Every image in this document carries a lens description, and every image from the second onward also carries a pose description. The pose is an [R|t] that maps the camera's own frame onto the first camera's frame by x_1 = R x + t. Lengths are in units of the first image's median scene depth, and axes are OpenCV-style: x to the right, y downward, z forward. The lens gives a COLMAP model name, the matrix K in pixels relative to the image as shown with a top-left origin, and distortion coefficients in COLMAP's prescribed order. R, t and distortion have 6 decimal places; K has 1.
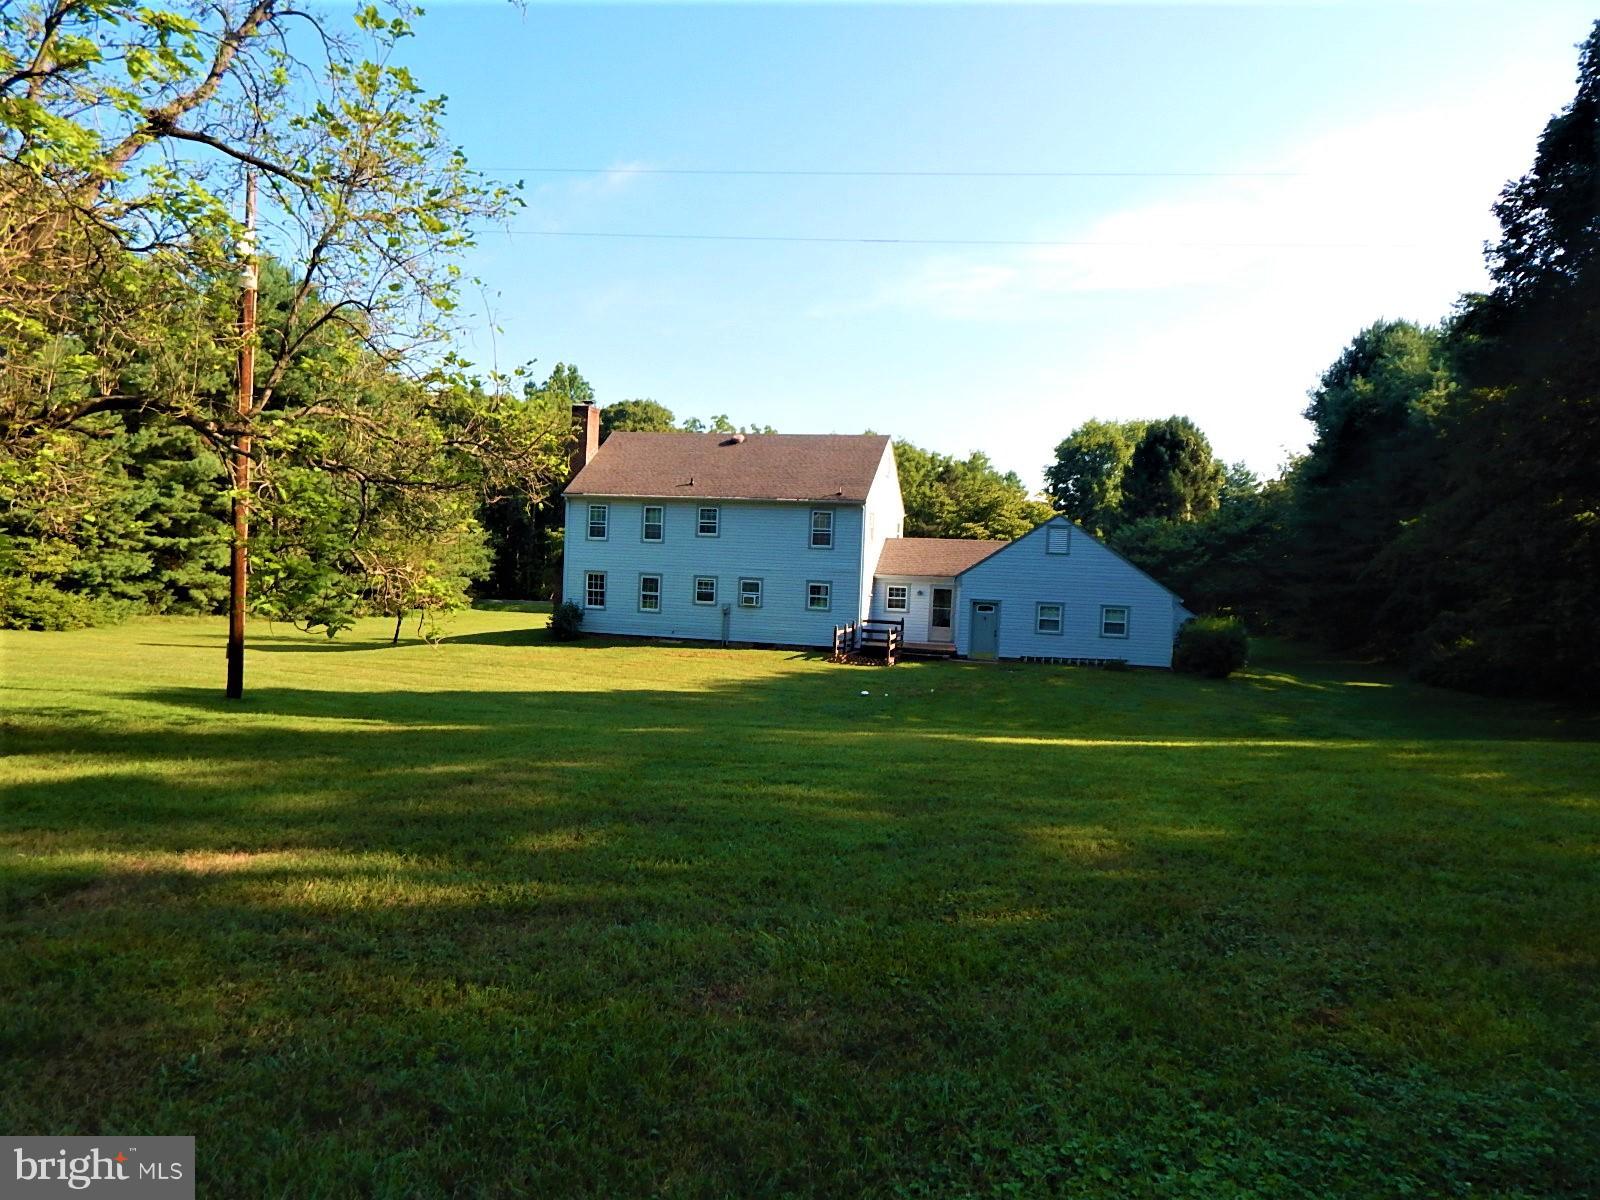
lens RADIAL K [[1062.3, 0, 807.1], [0, 1062.3, 570.8], [0, 0, 1]] dist [0.015662, -0.002879]
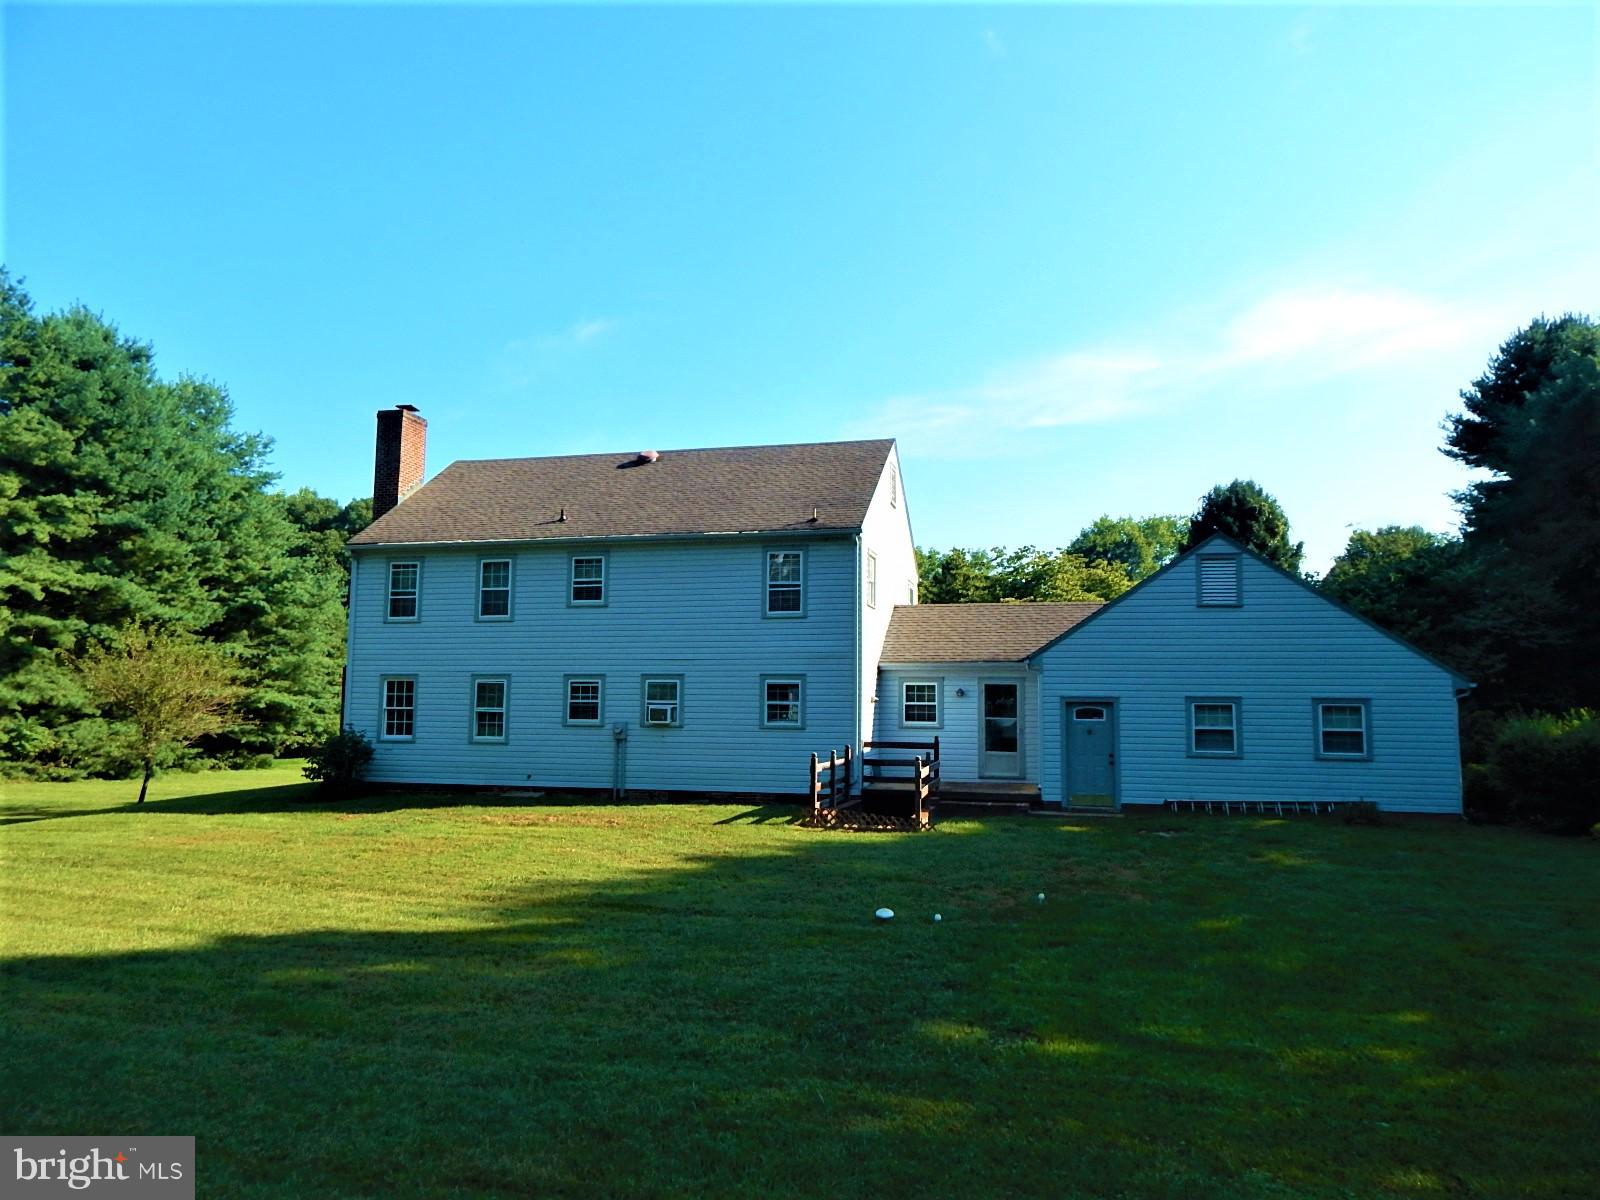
lens RADIAL K [[1062.3, 0, 807.1], [0, 1062.3, 570.8], [0, 0, 1]] dist [0.015662, -0.002879]
pose [[0.999391, -0.030067, 0.017705, 0.015617], [0.032115, 0.991017, -0.129825, 0.027585], [-0.013642, 0.130314, 0.991379, 0.428611]]
